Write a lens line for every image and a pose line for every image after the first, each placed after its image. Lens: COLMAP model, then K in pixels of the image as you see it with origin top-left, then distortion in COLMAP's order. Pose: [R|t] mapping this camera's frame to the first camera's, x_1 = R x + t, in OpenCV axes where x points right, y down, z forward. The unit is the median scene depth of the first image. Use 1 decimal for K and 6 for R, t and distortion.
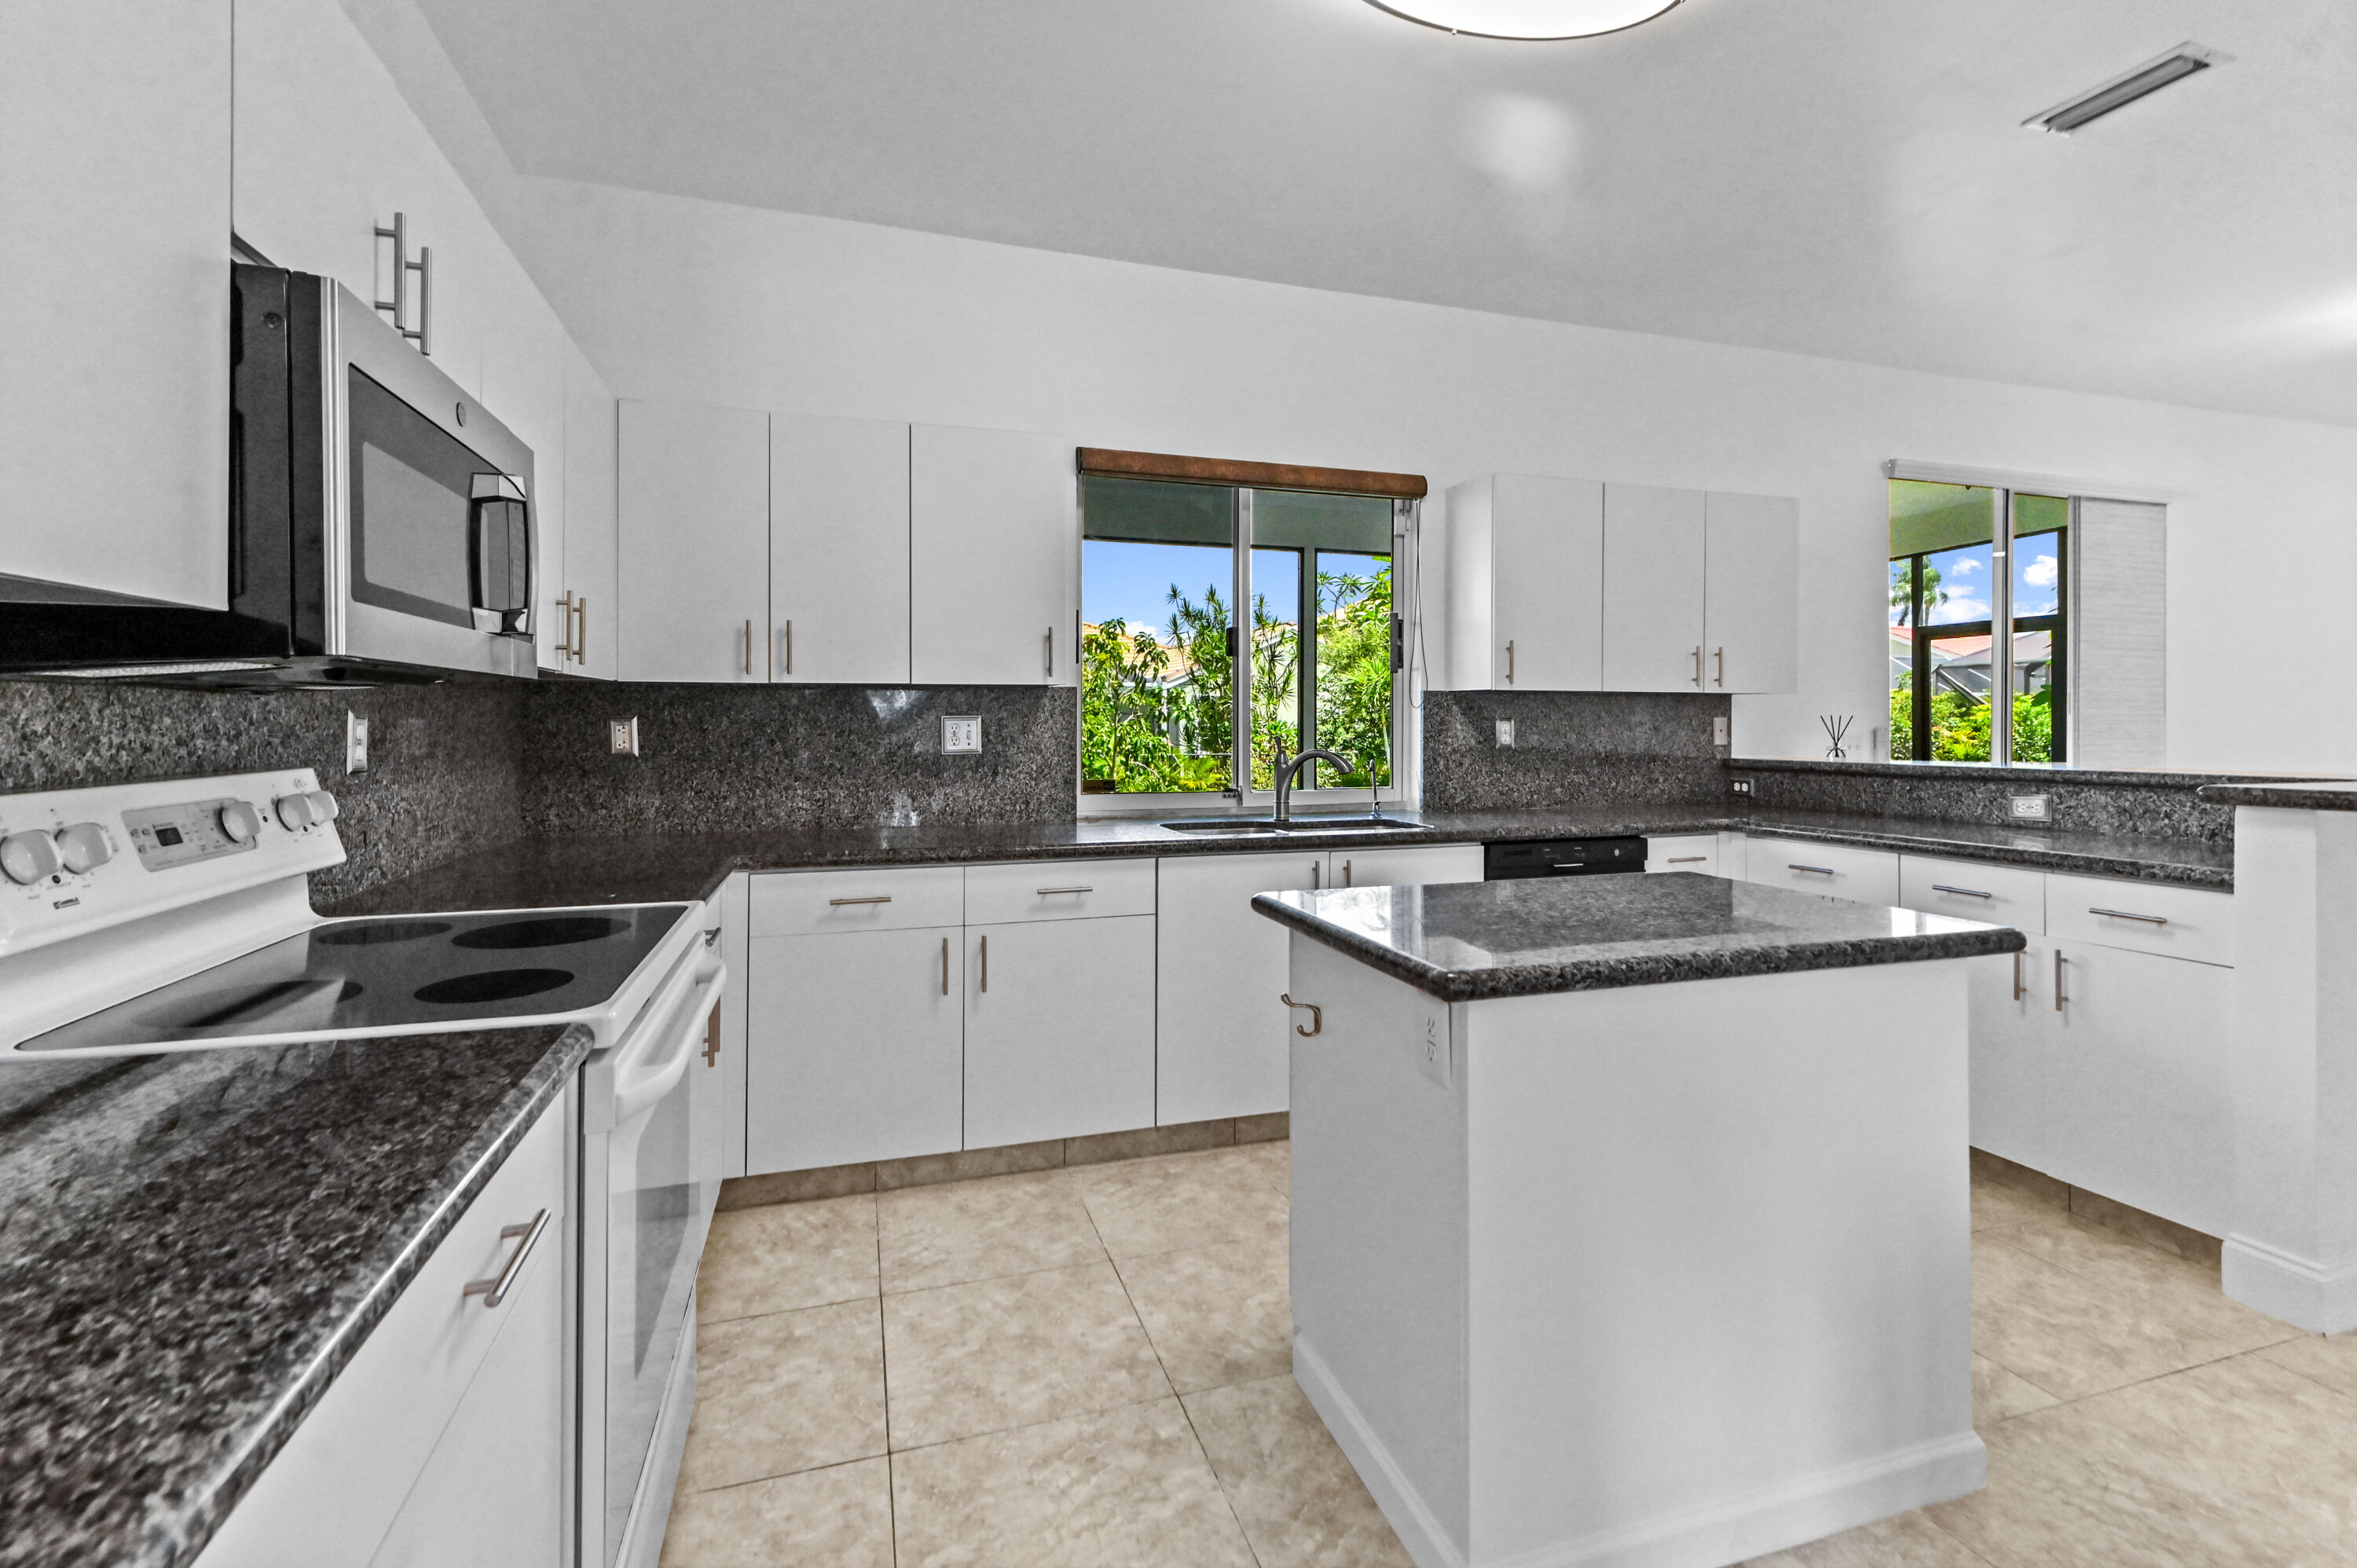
lens RADIAL K [[1033.0, 0, 1171.2], [0, 1033.0, 722.7], [0, 0, 1]] dist [0.001721, 0.000225]
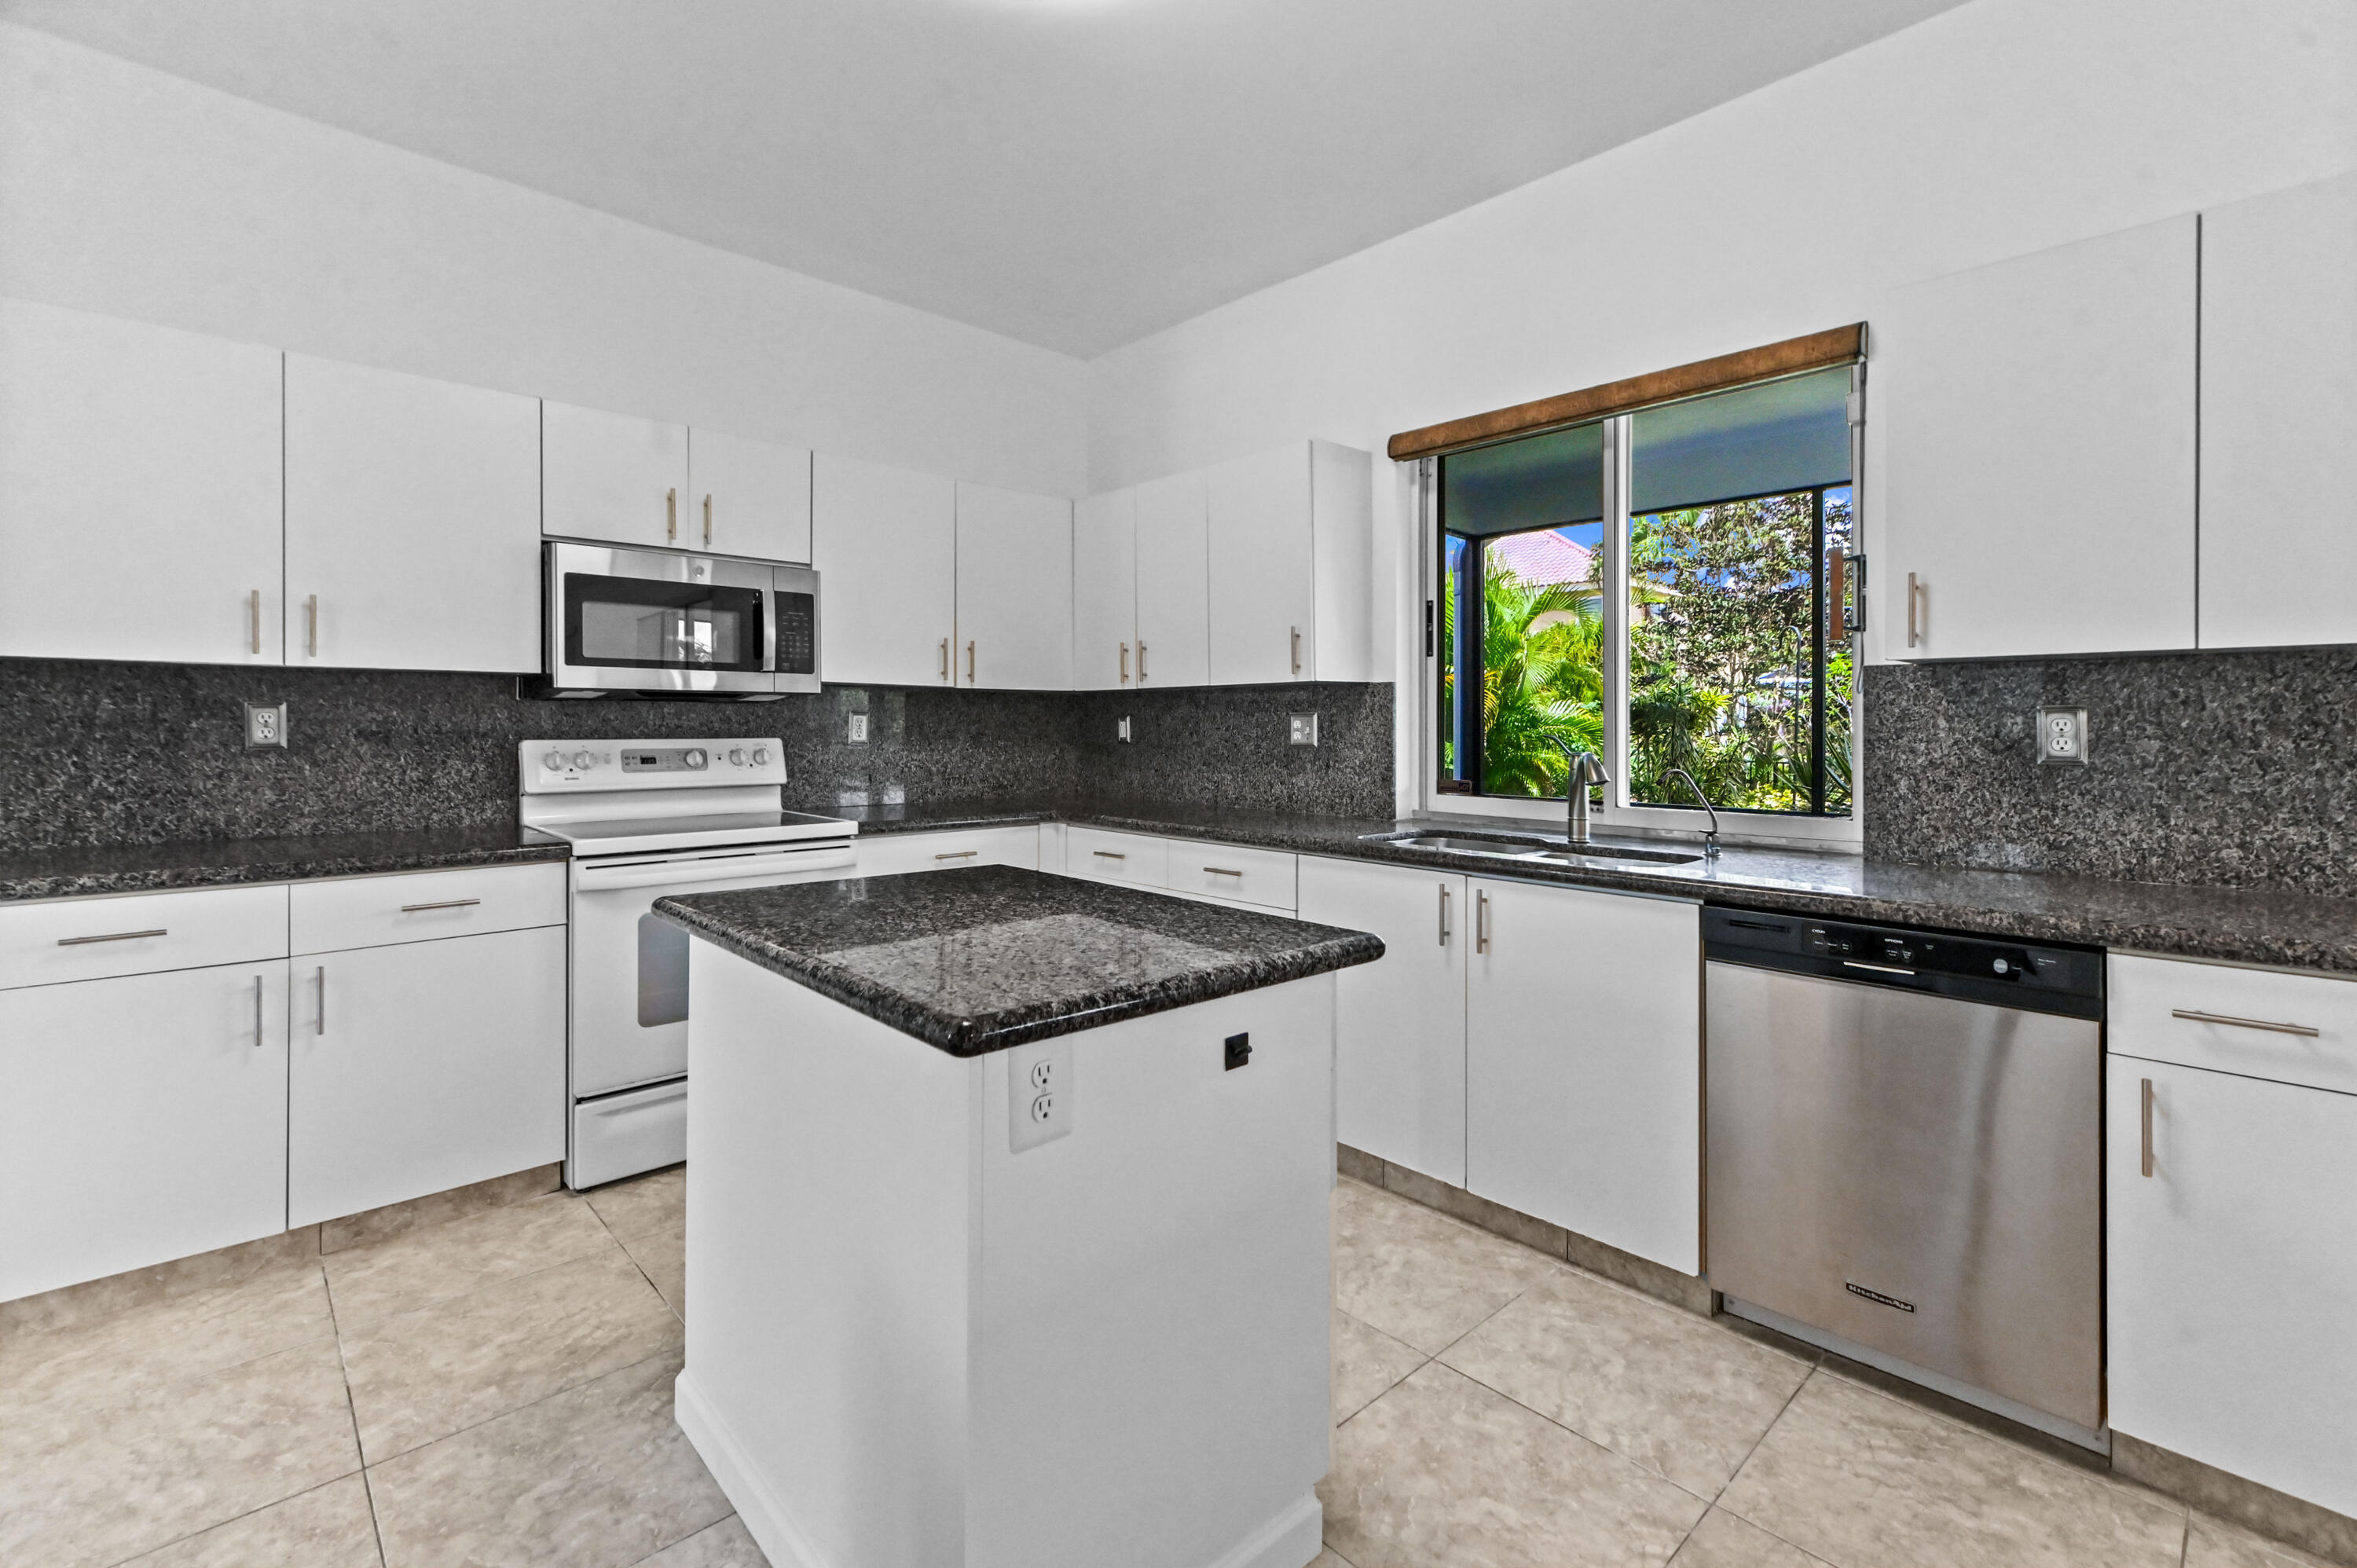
lens RADIAL K [[1033.0, 0, 1178.3], [0, 1033.0, 724.4], [0, 0, 1]] dist [0.001721, 0.000225]
pose [[0.430039, -0.000436, -0.902810, 0.657496], [-0.005465, 0.999980, -0.003087, 0.009078], [0.902794, 0.006262, 0.430028, 0.374832]]
